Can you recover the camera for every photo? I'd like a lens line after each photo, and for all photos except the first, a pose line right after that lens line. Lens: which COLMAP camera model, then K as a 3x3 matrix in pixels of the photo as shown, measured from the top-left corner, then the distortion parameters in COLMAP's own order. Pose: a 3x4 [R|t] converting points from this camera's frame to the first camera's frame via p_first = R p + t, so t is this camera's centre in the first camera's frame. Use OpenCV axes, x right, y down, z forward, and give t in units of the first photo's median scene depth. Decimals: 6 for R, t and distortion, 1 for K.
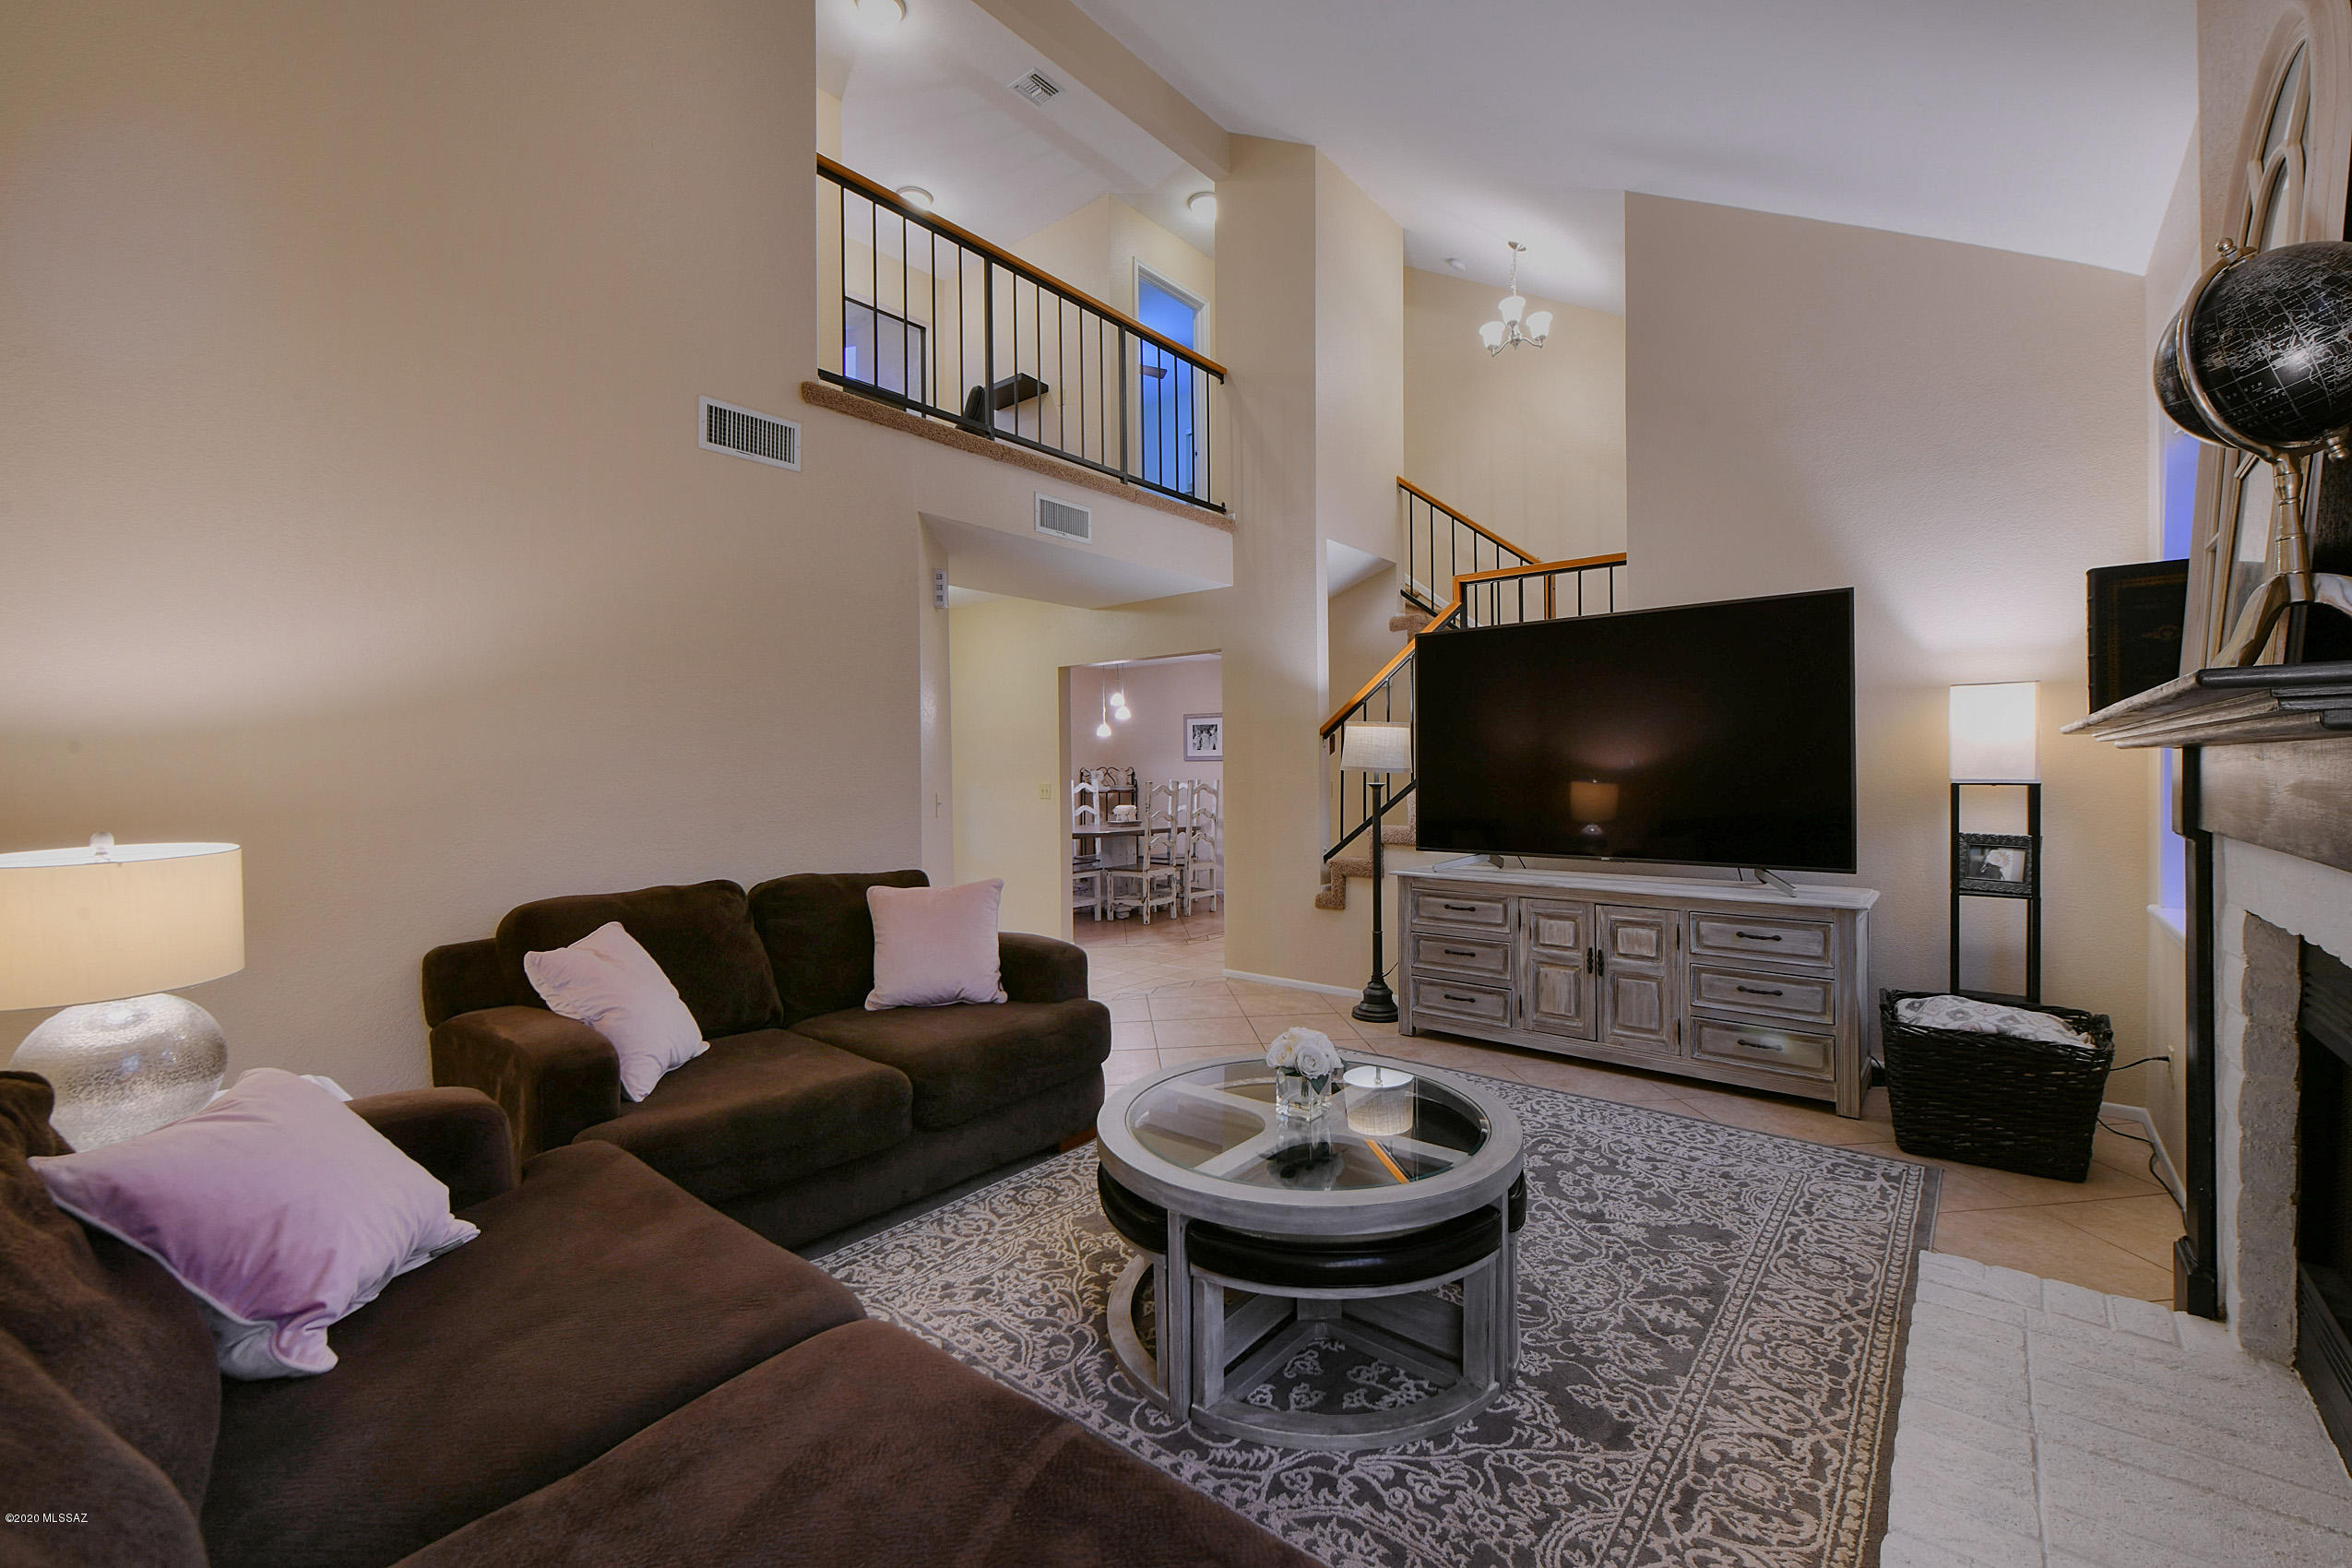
lens RADIAL K [[957.2, 0, 1179.5], [0, 957.2, 774.7], [0, 0, 1]] dist [-0.002148, -0.001018]
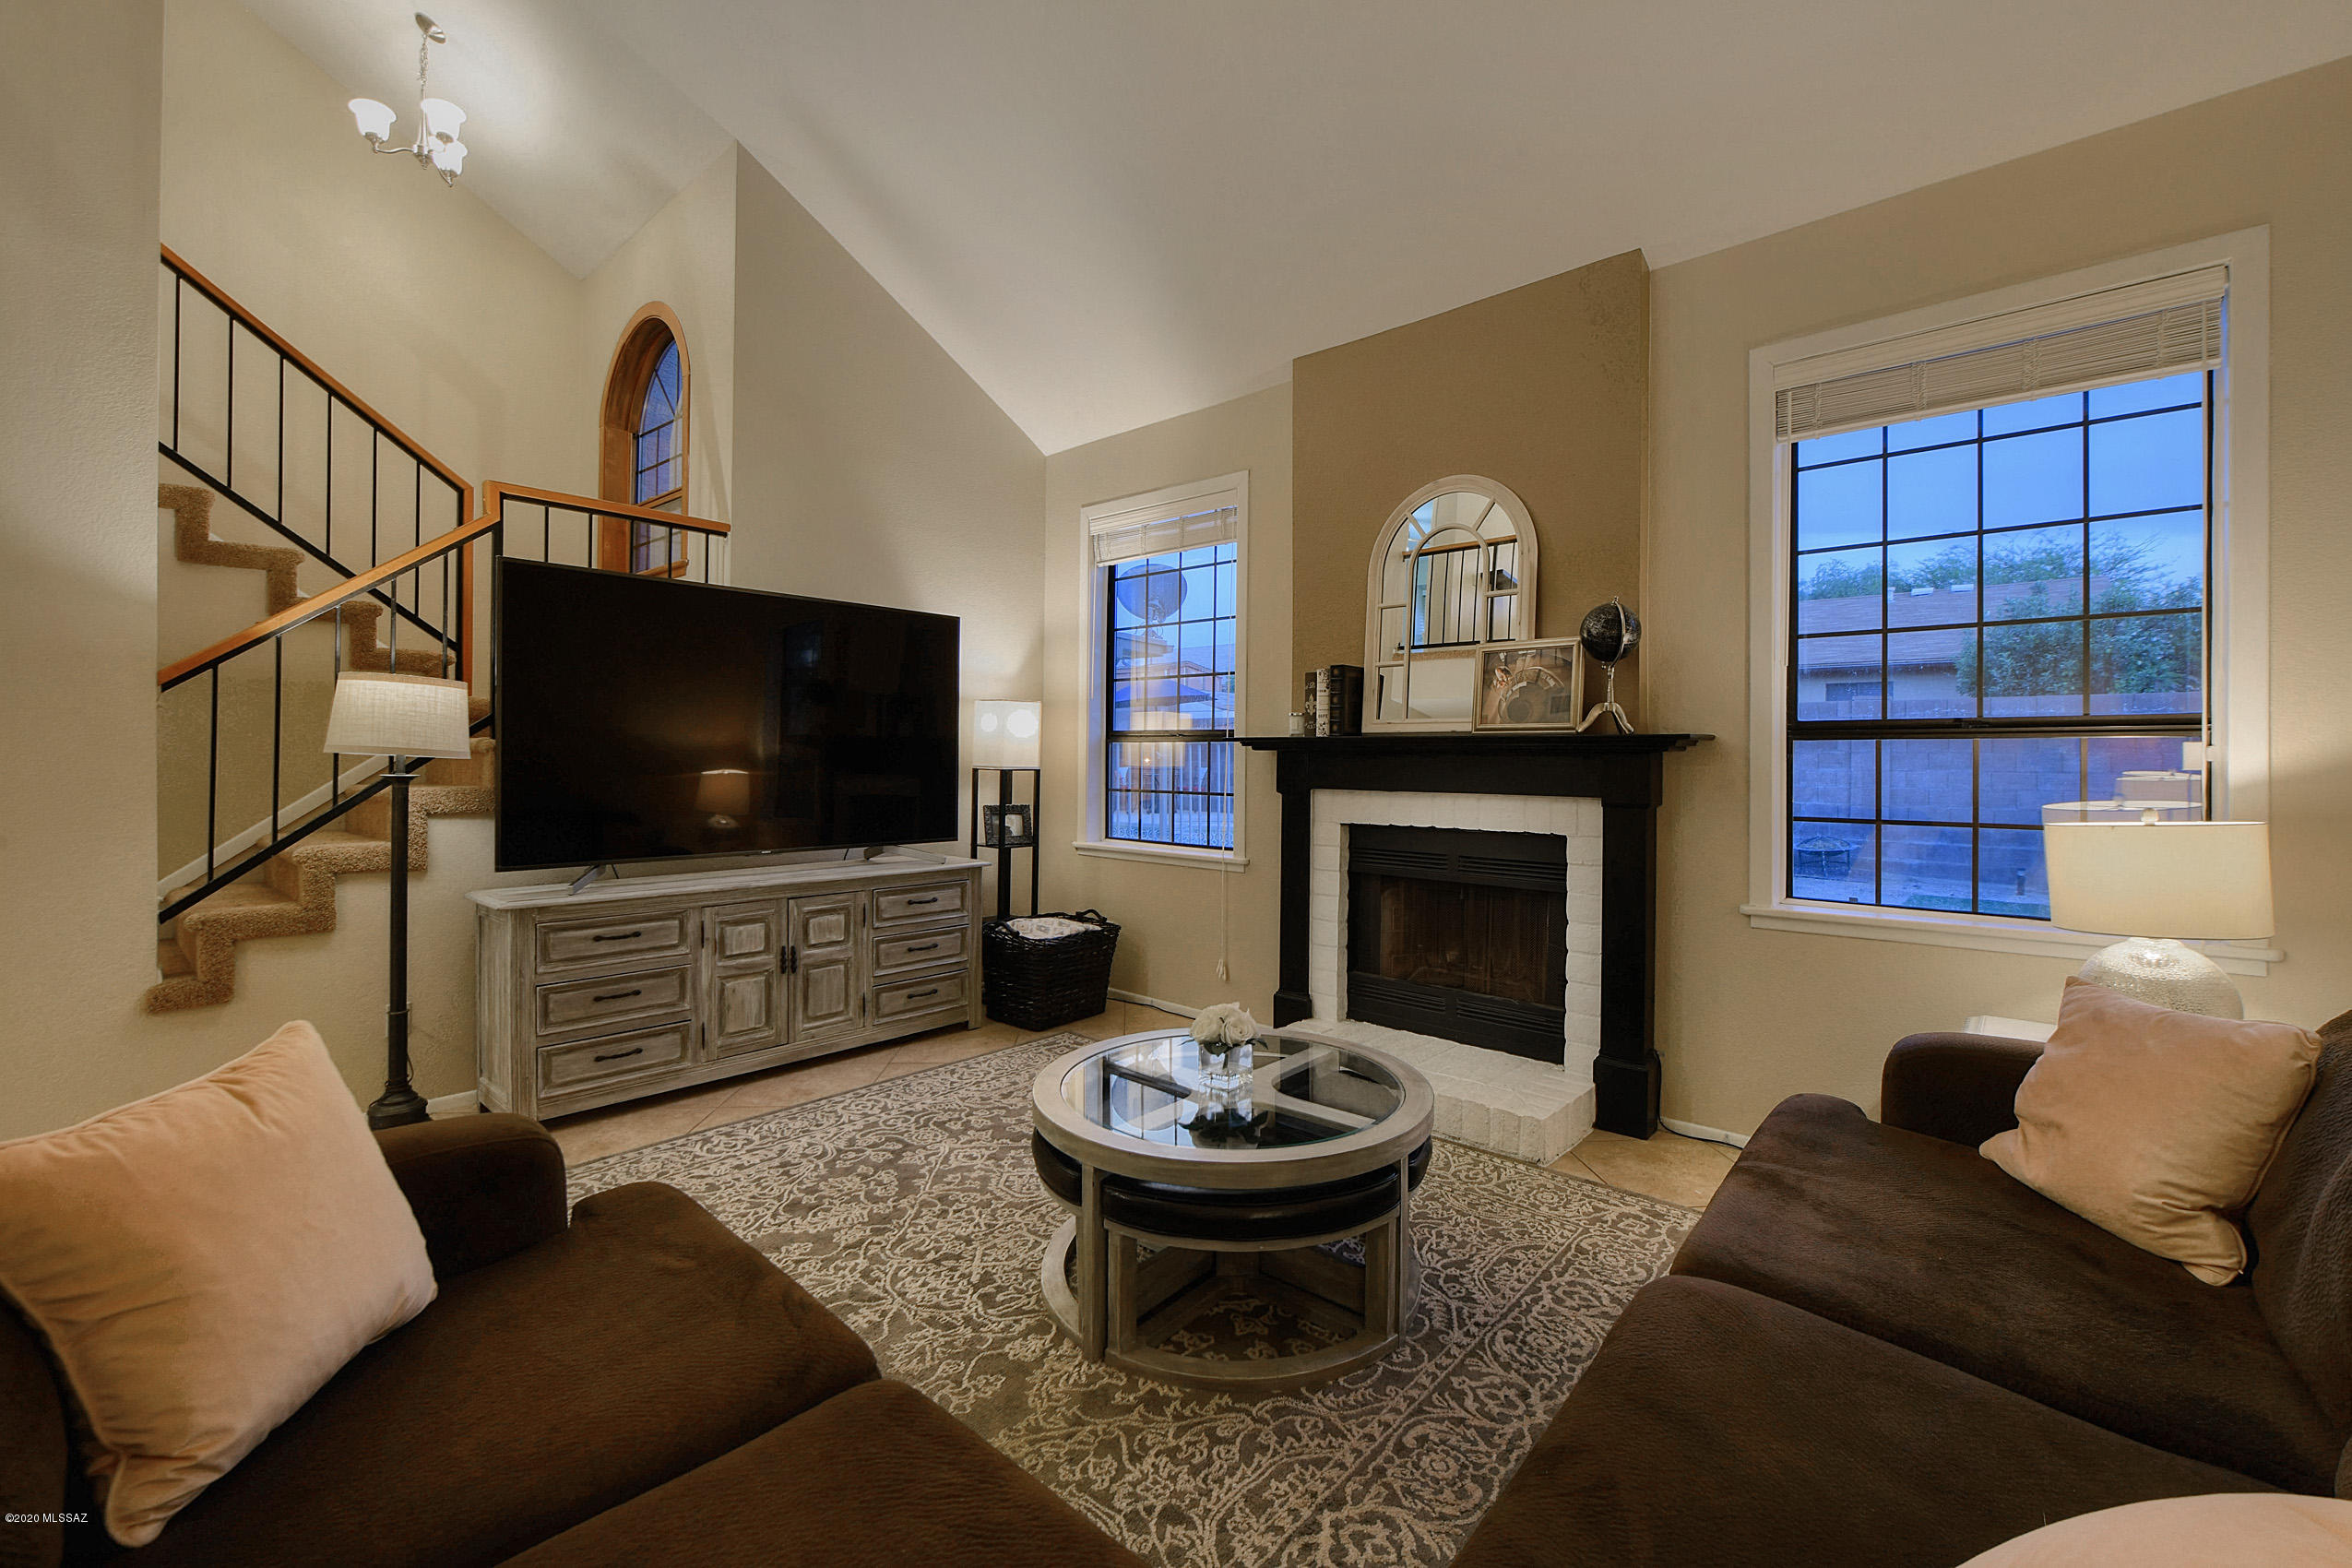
lens RADIAL K [[957.2, 0, 1249.2], [0, 957.2, 759.4], [0, 0, 1]] dist [-0.002148, -0.001018]
pose [[-0.004727, 0.008096, 0.999956, -0.543485], [-0.003887, 0.999960, -0.008114, 0.002927], [-0.999981, -0.003925, -0.004696, 0.576819]]
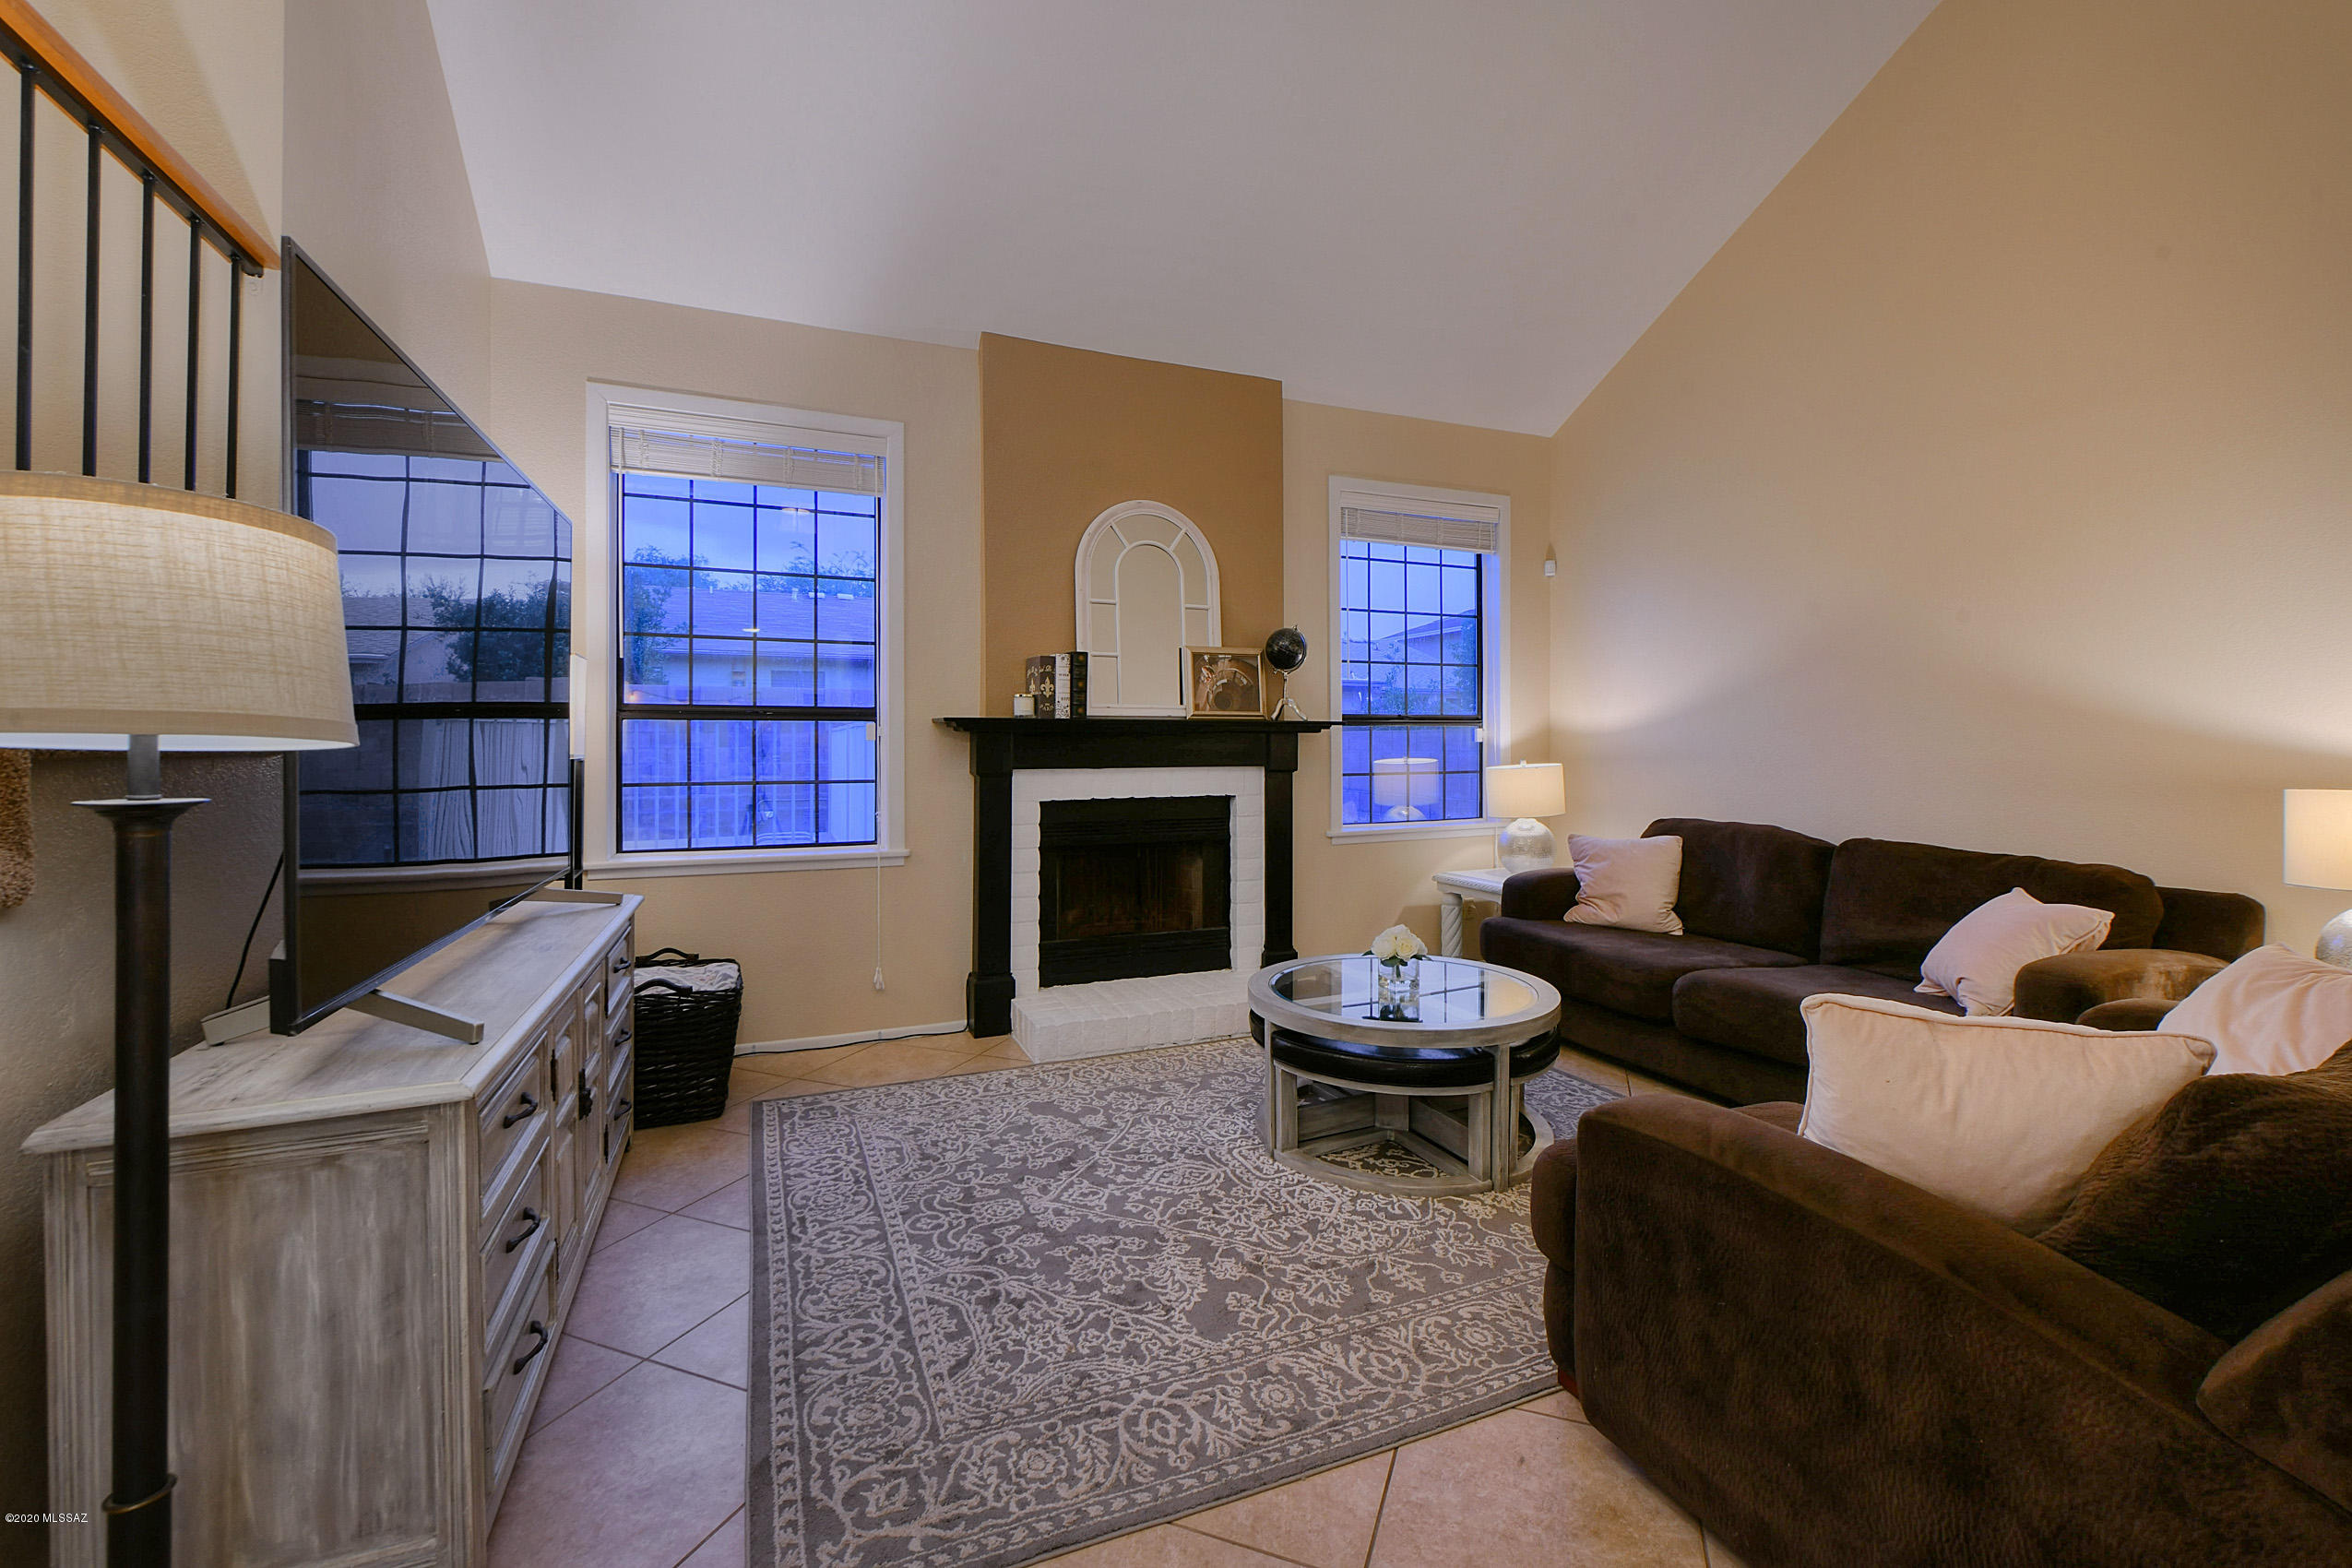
lens RADIAL K [[957.2, 0, 1163.0], [0, 957.2, 751.4], [0, 0, 1]] dist [-0.002148, -0.001018]
pose [[-0.885597, 0.005499, 0.464422, -0.120686], [0.010798, 0.999903, 0.008750, -0.001364], [-0.464329, 0.012763, -0.885571, 1.392658]]
